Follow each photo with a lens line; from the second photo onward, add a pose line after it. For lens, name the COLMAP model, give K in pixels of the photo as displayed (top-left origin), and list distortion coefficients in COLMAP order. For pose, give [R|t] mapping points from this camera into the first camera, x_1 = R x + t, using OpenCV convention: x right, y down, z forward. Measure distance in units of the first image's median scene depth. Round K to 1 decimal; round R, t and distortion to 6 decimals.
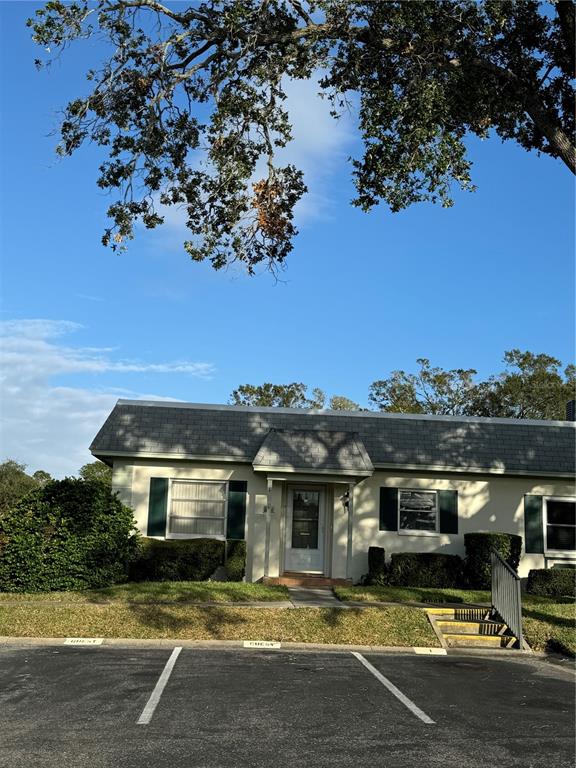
lens RADIAL K [[920.2, 0, 284.0], [0, 920.2, 389.6], [0, 0, 1]] dist [0.216241, -0.476402]
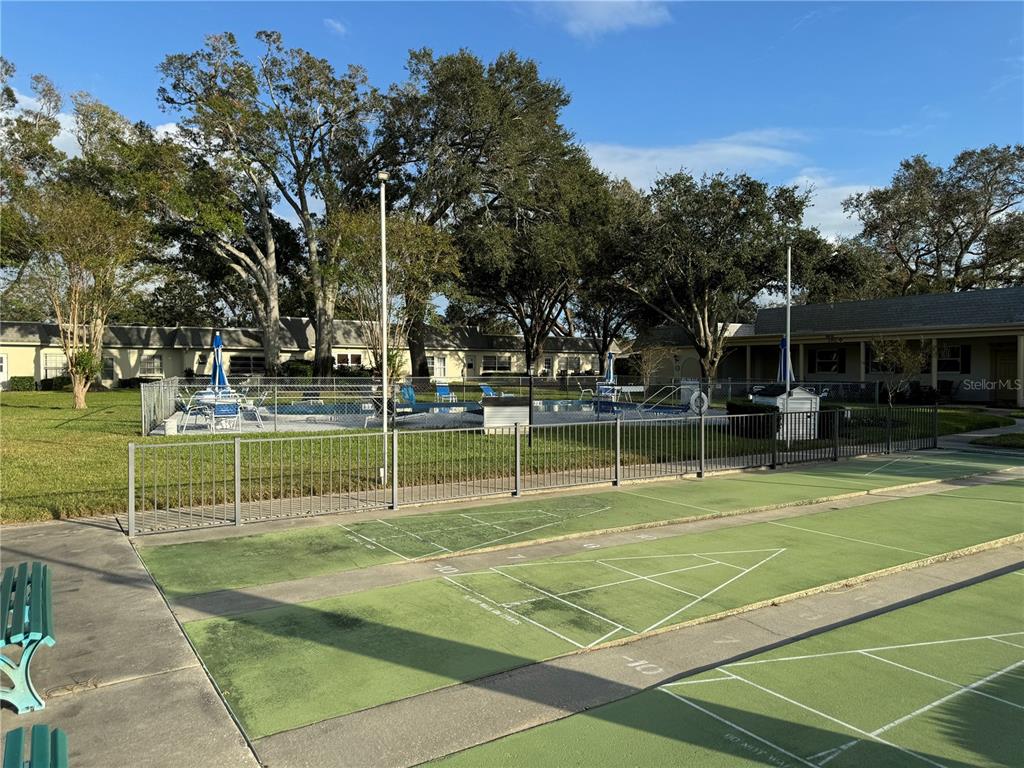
lens RADIAL K [[723.5, 0, 497.5], [0, 723.5, 399.6], [0, 0, 1]] dist [0.000672, 0.001235]
pose [[0.867101, -0.043080, 0.496266, 0.195883], [-0.058802, 0.980435, 0.187853, 0.329818], [-0.494649, -0.192069, 0.847603, 2.133123]]
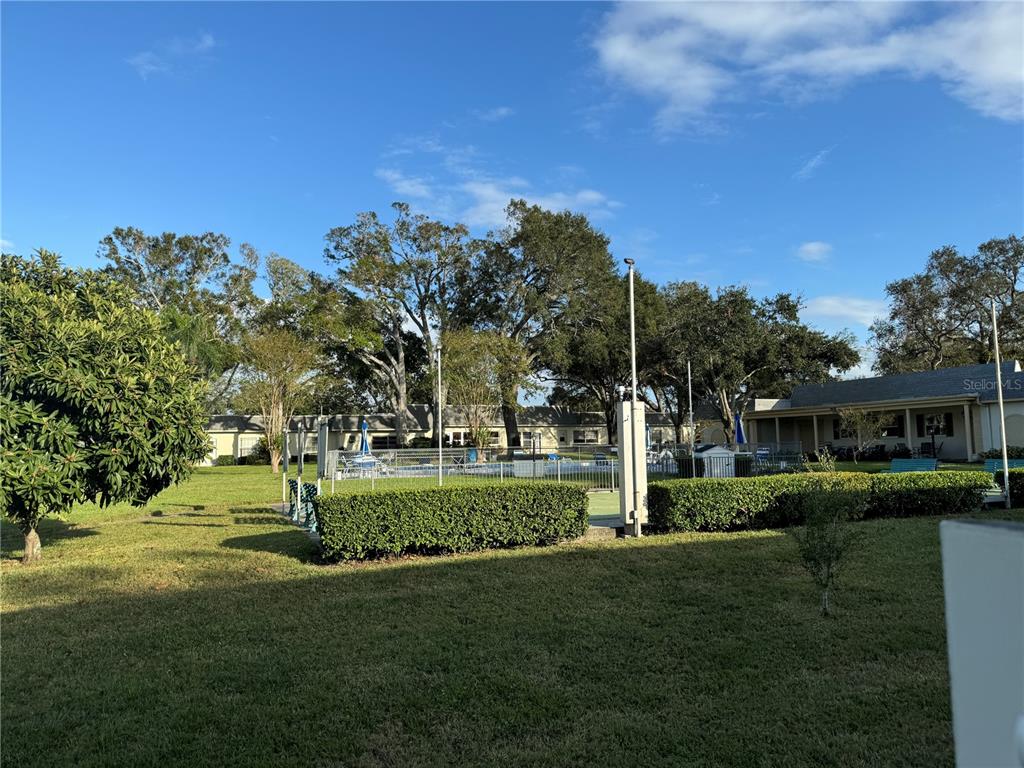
lens RADIAL K [[716.2, 0, 515.7], [0, 716.2, 389.5], [0, 0, 1]] dist [0.083243, -0.095506]
pose [[0.934241, -0.016313, 0.356270, 0.119723], [-0.012258, 0.996895, 0.077789, 0.259879], [-0.356432, -0.077041, 0.931140, 1.661215]]
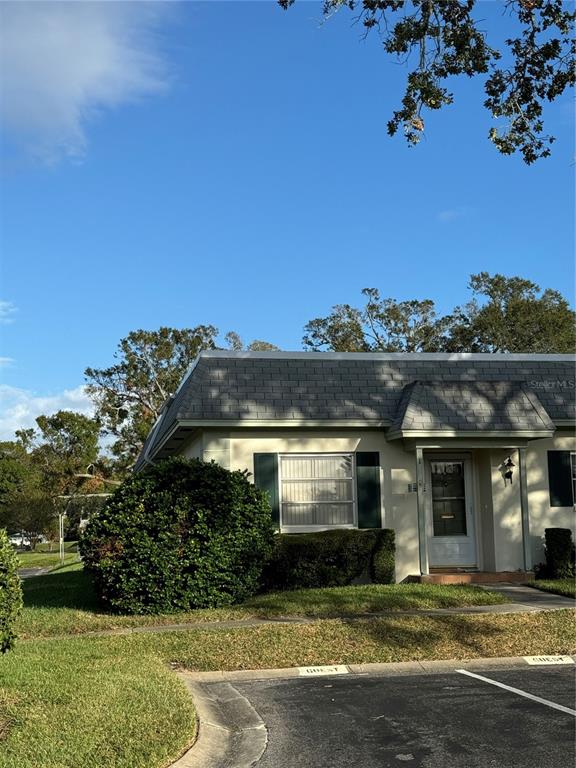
lens RADIAL K [[1205.1, 0, 288.0], [0, 1205.1, 384.0], [0, 0, 1]] dist [0.169234, -0.074273]
pose [[0.988656, -0.043852, 0.143652, -0.255036], [0.037835, 0.998299, 0.044356, -0.002971], [-0.145353, -0.038417, 0.988634, 0.035177]]
